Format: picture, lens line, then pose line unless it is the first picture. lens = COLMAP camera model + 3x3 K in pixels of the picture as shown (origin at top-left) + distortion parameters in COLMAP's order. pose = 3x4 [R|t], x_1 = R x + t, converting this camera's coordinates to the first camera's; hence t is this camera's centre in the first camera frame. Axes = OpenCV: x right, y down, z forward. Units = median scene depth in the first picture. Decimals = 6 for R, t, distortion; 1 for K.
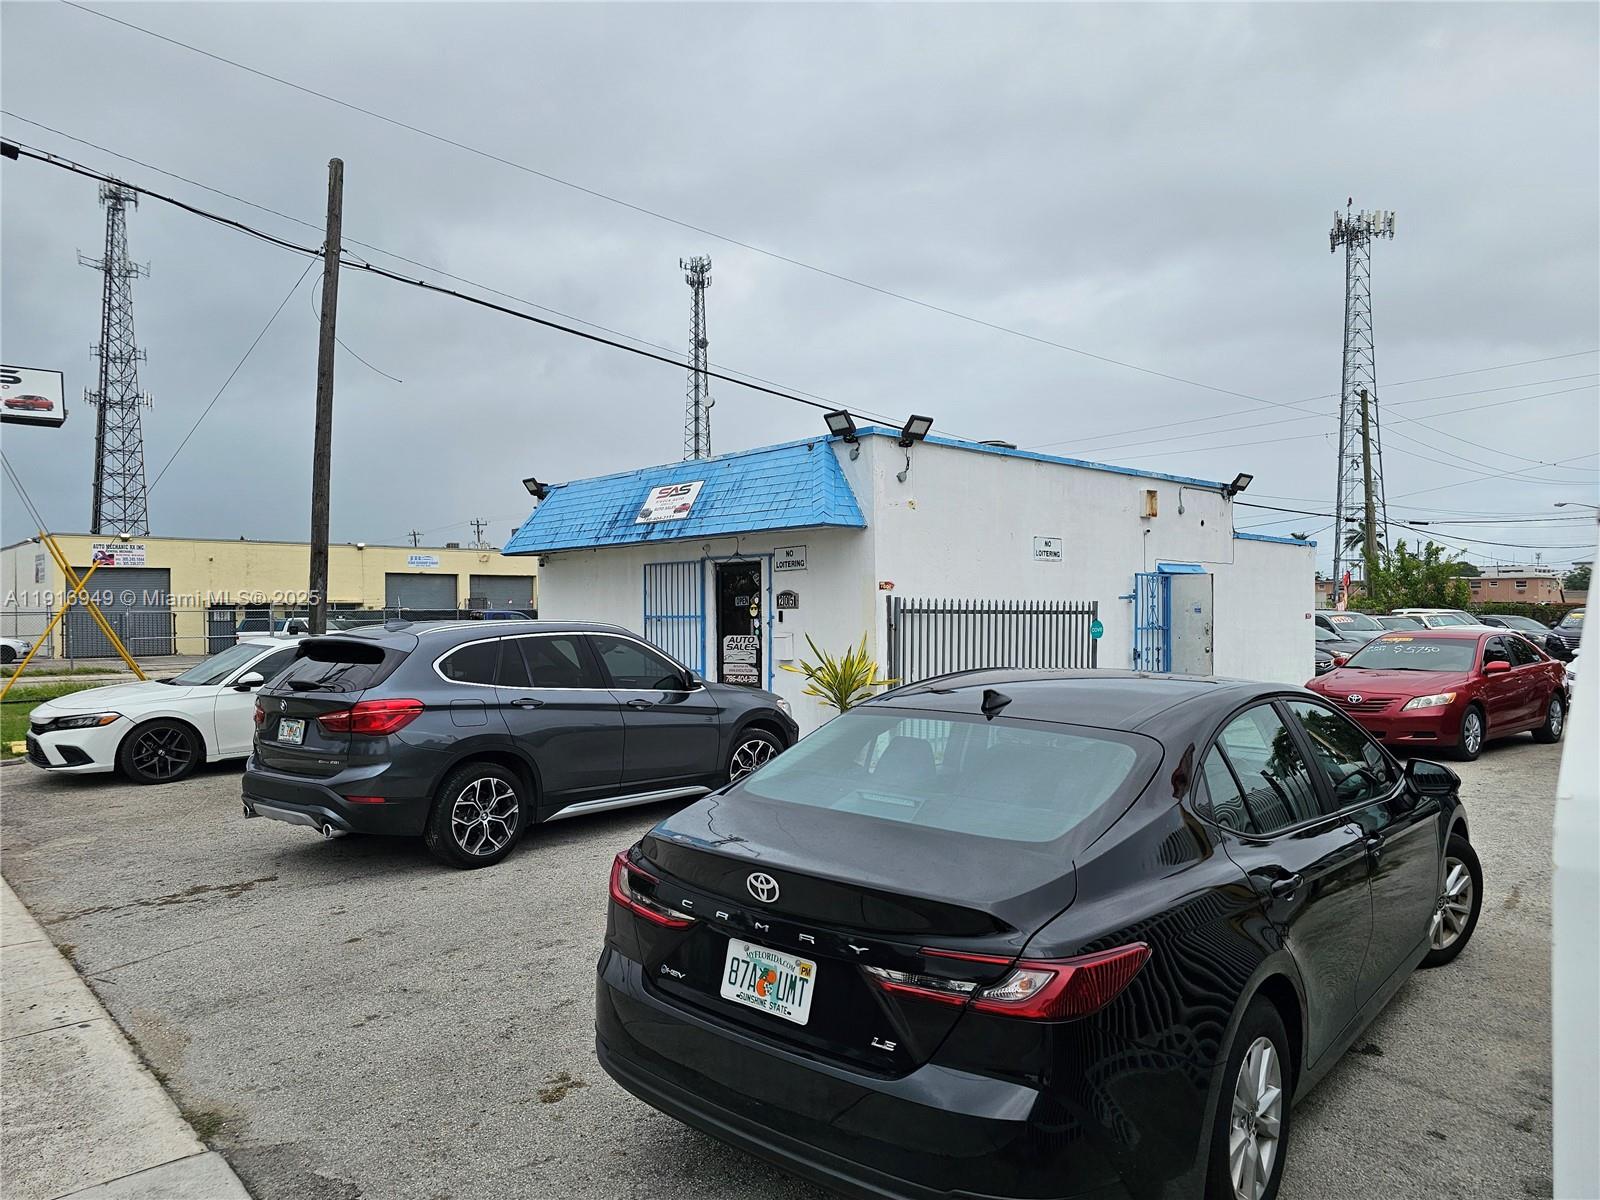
lens RADIAL K [[1062.5, 0, 811.6], [0, 1062.5, 619.3], [0, 0, 1]] dist [0.065450, -0.053240]
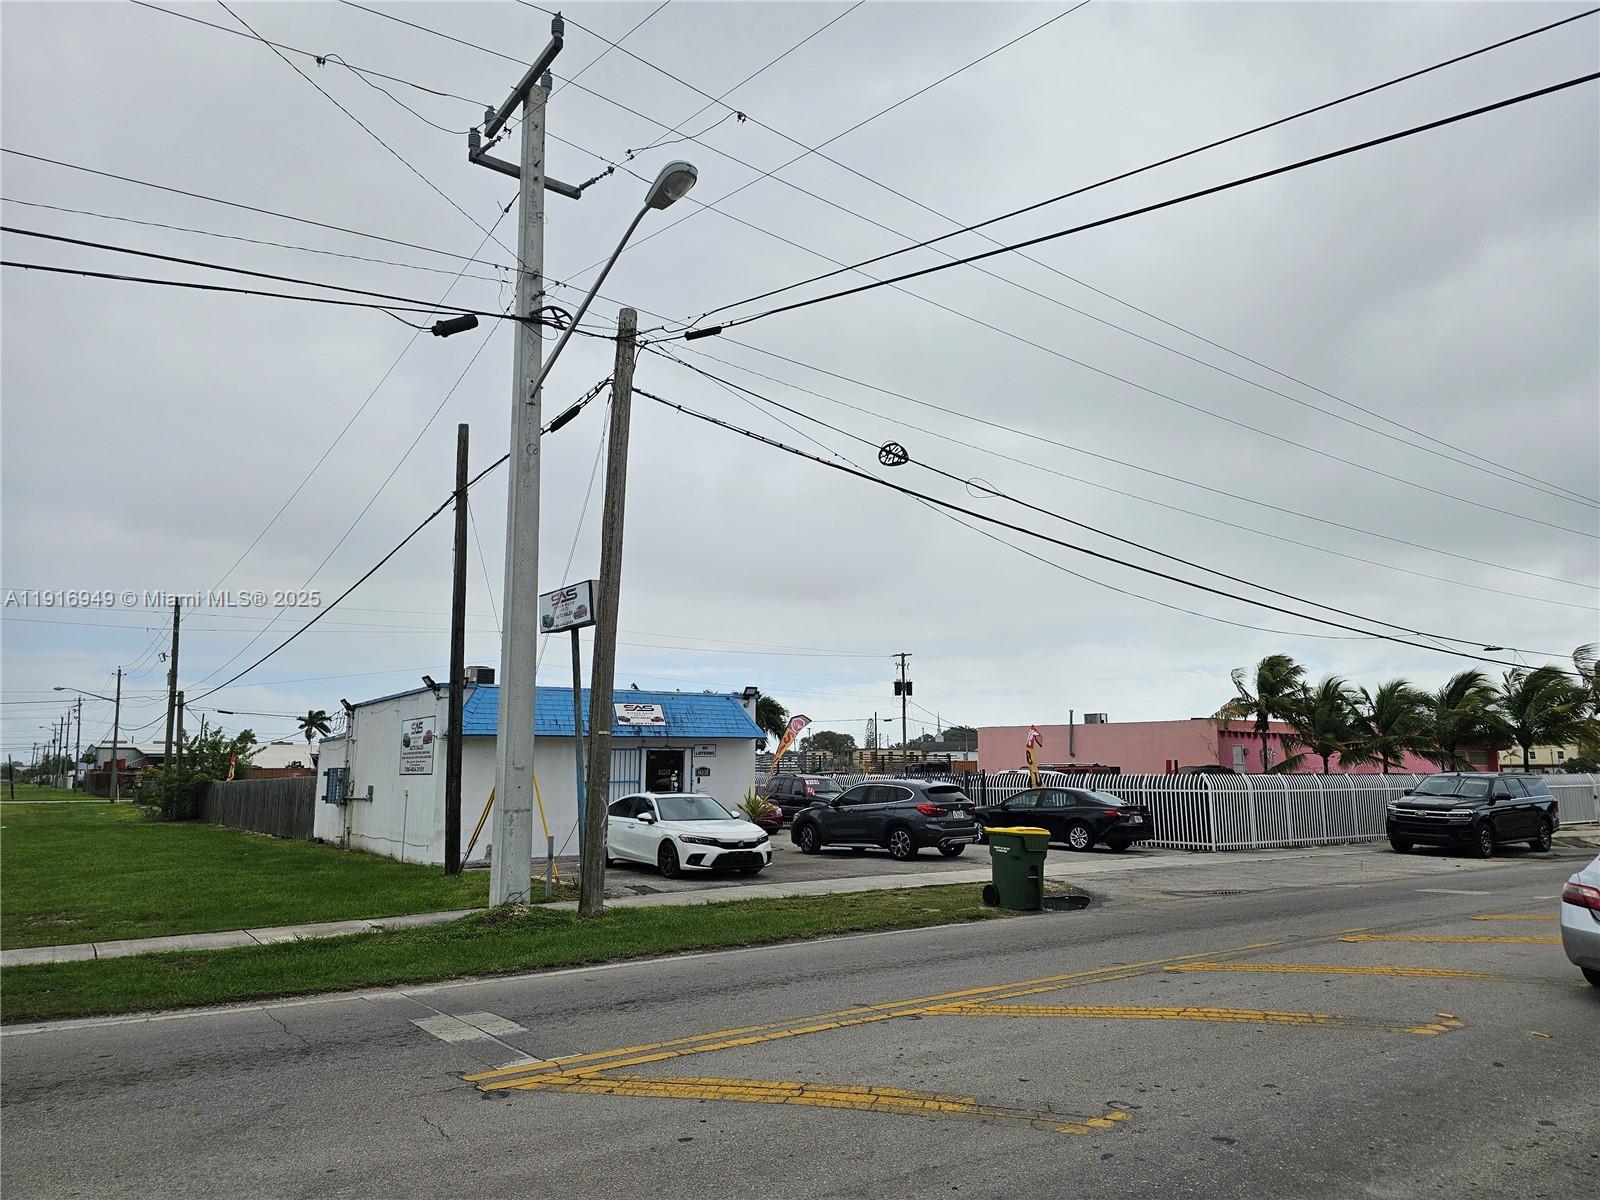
lens RADIAL K [[1062.5, 0, 811.0], [0, 1062.5, 591.6], [0, 0, 1]] dist [0.065450, -0.053240]
pose [[0.113807, 0.171066, 0.978665, -2.137356], [0.012072, 0.984754, -0.173535, -0.002377], [-0.993430, 0.031564, 0.110006, 0.606432]]
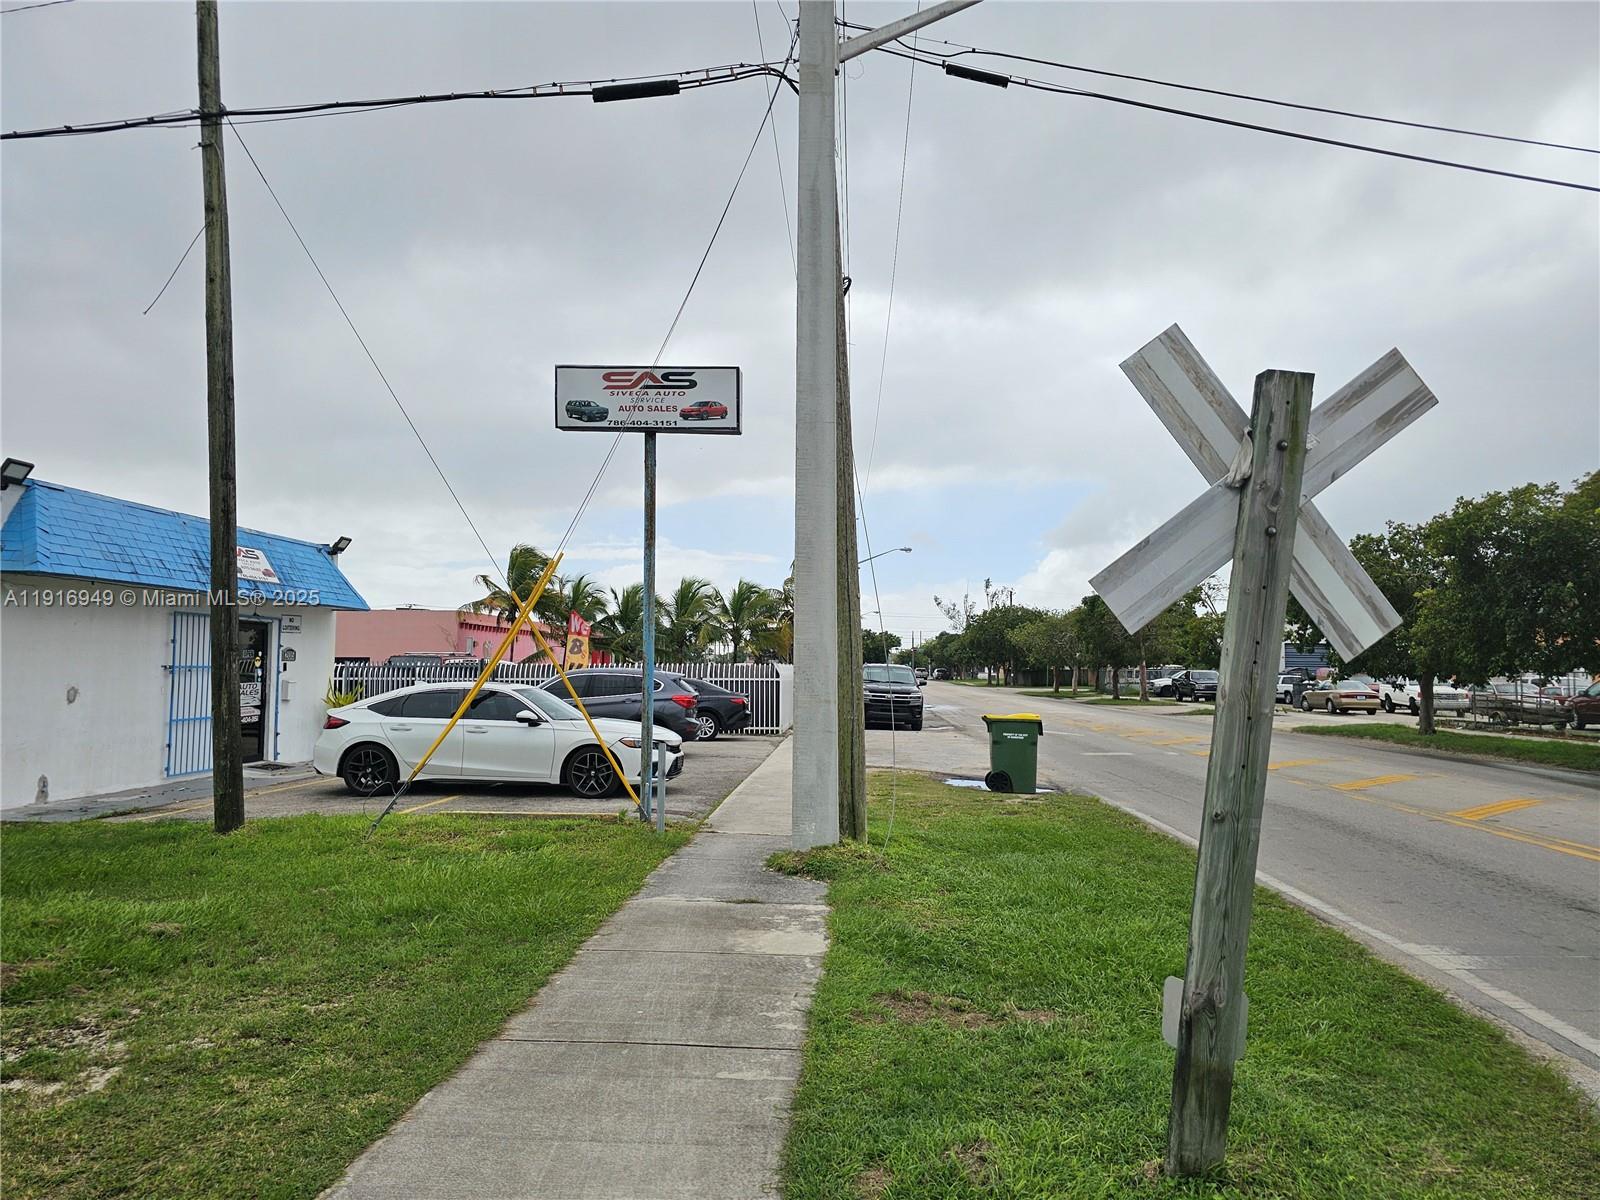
lens RADIAL K [[1062.5, 0, 796.9], [0, 1062.5, 605.9], [0, 0, 1]] dist [0.065450, -0.053240]
pose [[-0.699540, 0.042373, 0.713337, -1.540530], [0.002479, 0.998378, -0.056873, -0.000777], [-0.714590, -0.038016, -0.698510, 1.590817]]
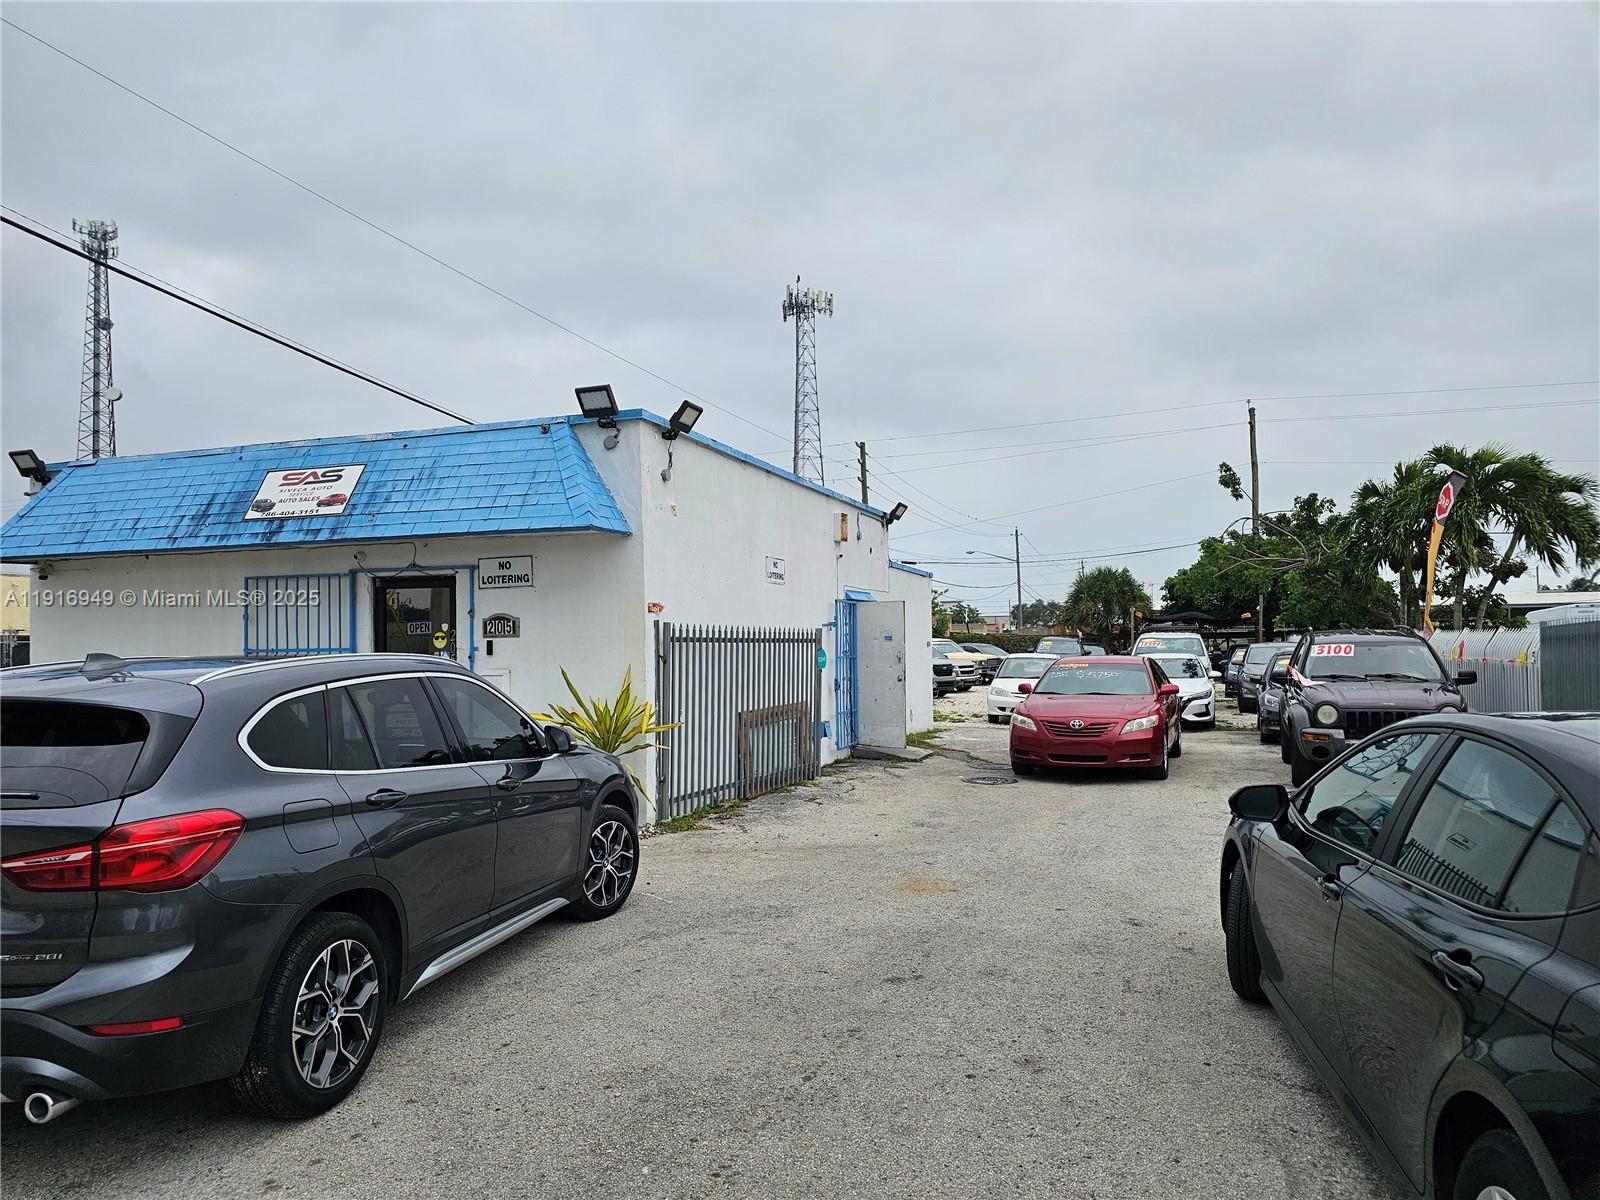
lens RADIAL K [[1062.5, 0, 786.2], [0, 1062.5, 624.9], [0, 0, 1]] dist [0.065450, -0.053240]
pose [[0.890866, 0.001962, 0.454262, -0.202369], [0.009333, 0.999701, -0.022619, 0.000438], [-0.454170, 0.024390, 0.890581, 0.230877]]
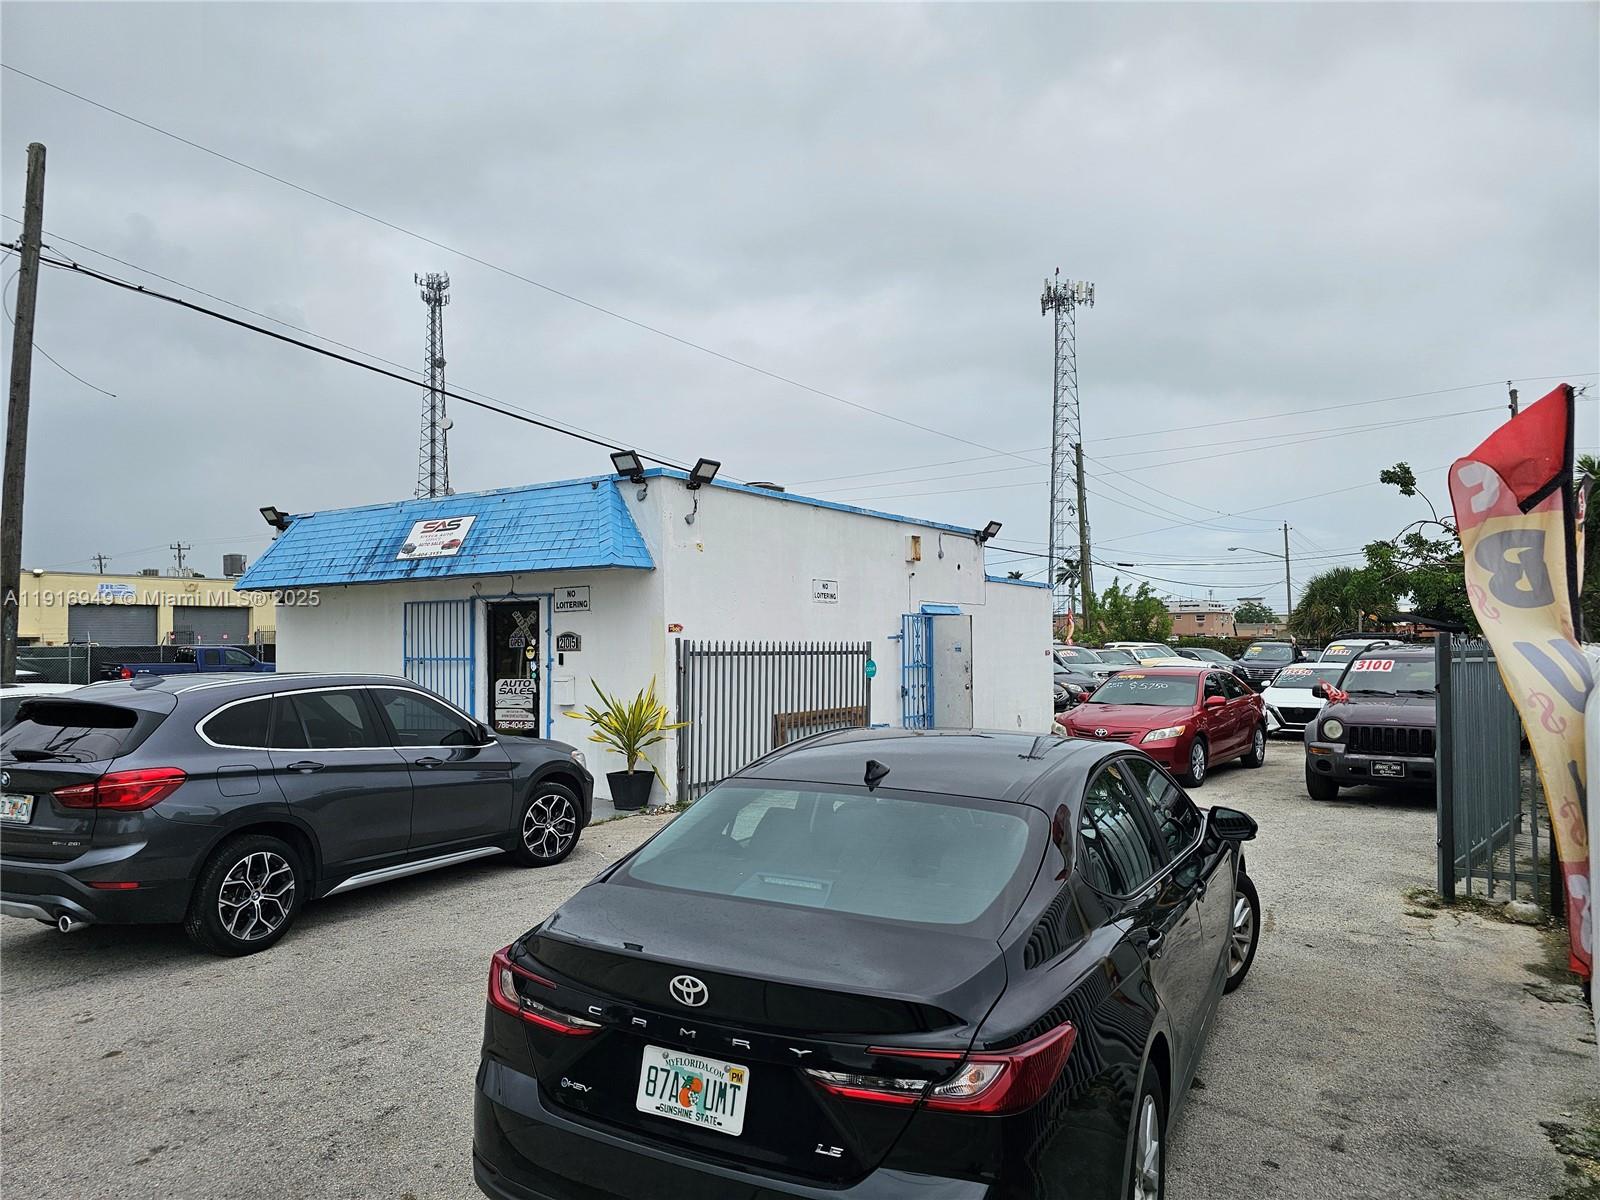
lens RADIAL K [[1062.5, 0, 790.0], [0, 1062.5, 620.4], [0, 0, 1]] dist [0.065450, -0.053240]
pose [[0.976411, 0.002599, 0.215907, -0.037418], [0.003314, 0.999629, -0.027018, -0.011685], [-0.215897, 0.027096, 0.976040, 0.009994]]
